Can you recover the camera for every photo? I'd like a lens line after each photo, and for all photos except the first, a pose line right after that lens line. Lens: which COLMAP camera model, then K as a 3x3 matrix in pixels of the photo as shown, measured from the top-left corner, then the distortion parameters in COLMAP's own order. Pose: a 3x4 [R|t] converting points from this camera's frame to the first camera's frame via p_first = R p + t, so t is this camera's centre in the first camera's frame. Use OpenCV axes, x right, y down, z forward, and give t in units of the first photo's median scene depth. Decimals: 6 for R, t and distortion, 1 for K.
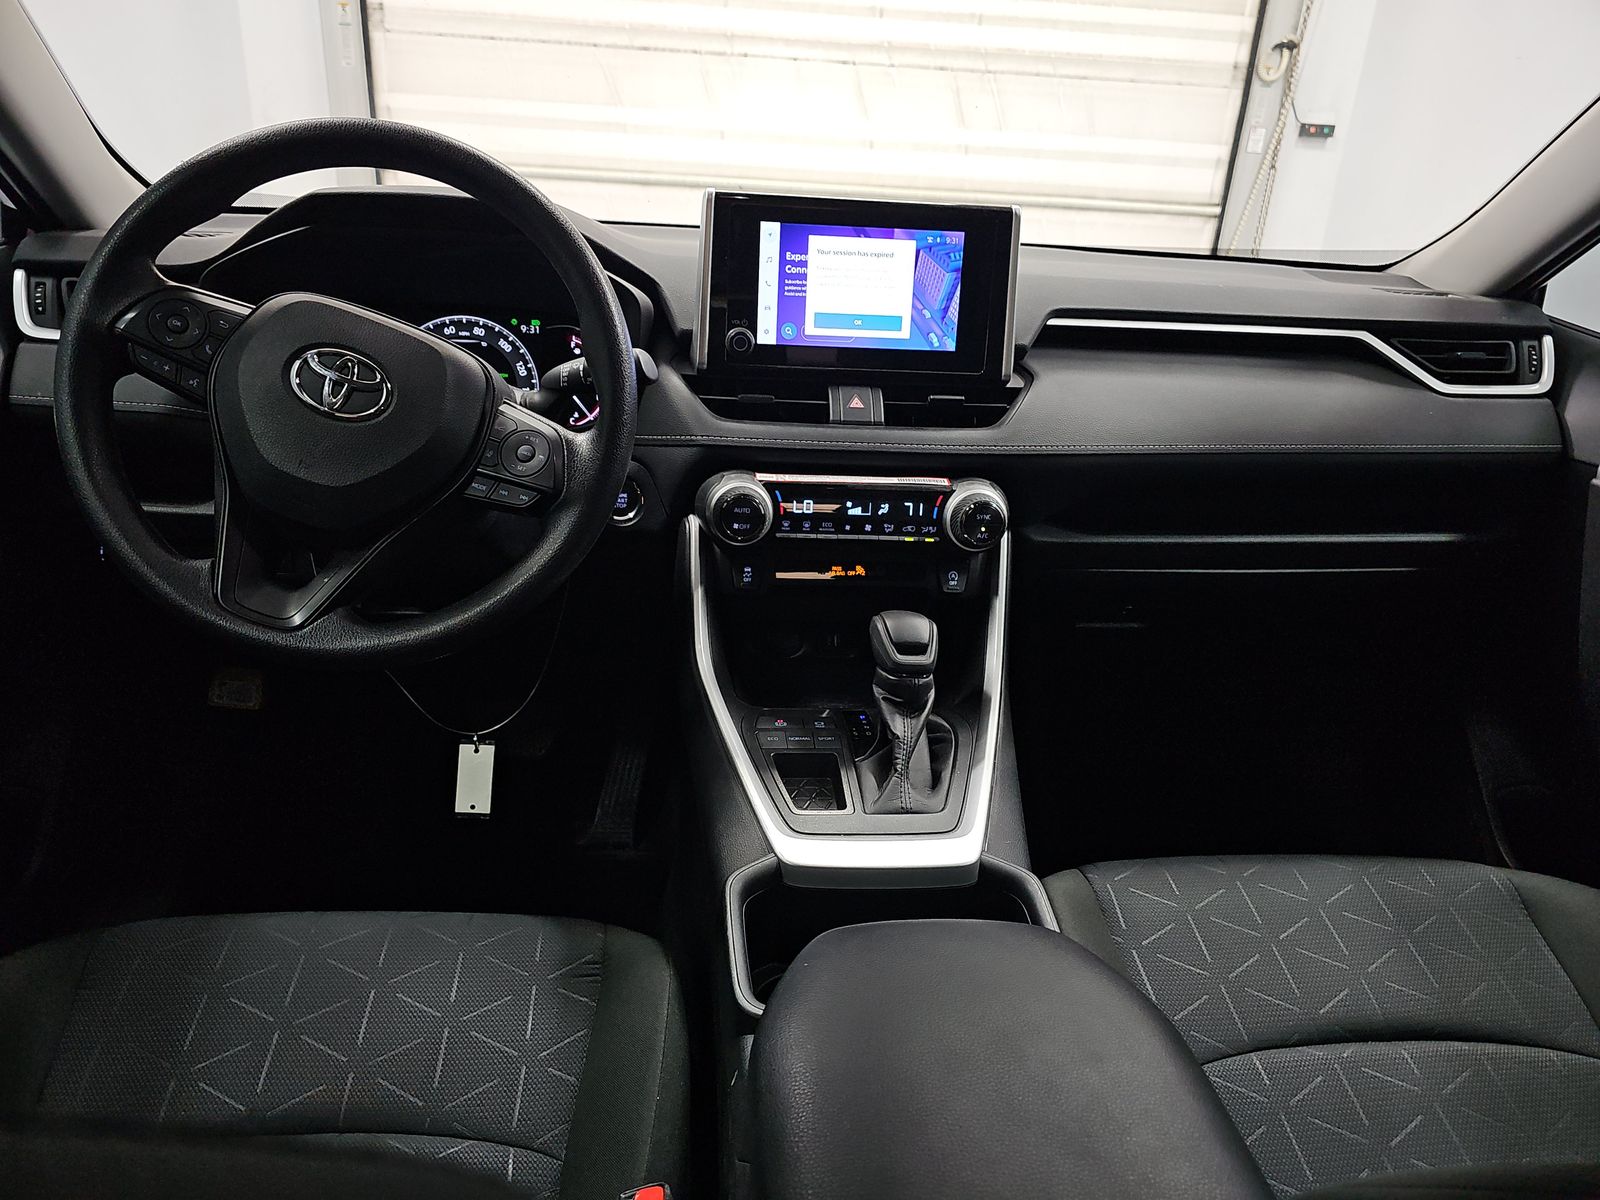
lens RADIAL K [[1096.9, 0, 791.8], [0, 1096.9, 601.9], [0, 0, 1]] dist [0.032444, -0.049749]
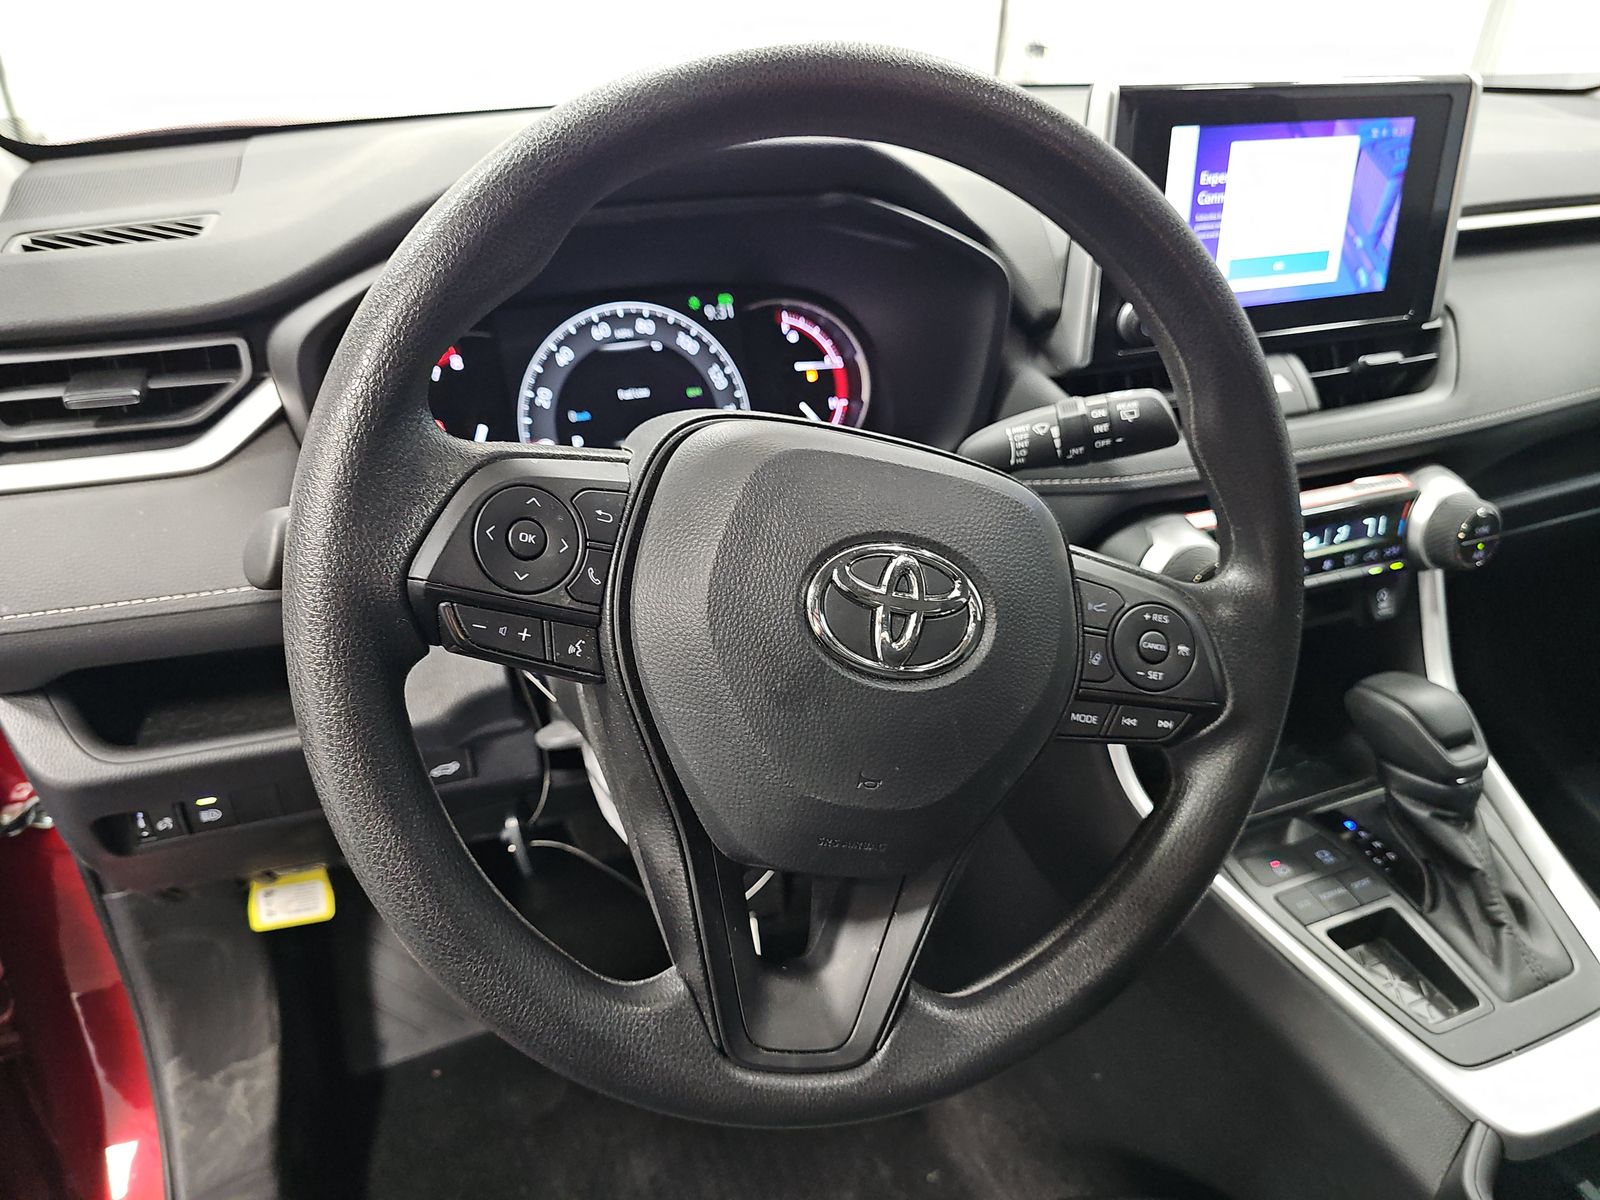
lens RADIAL K [[1096.9, 0, 791.8], [0, 1096.9, 601.9], [0, 0, 1]] dist [0.032444, -0.049749]
pose [[0.953591, -0.184513, 0.237946, -0.422577], [0.139948, 0.971300, 0.192330, -0.223151], [-0.266605, -0.150104, 0.952046, 0.393914]]
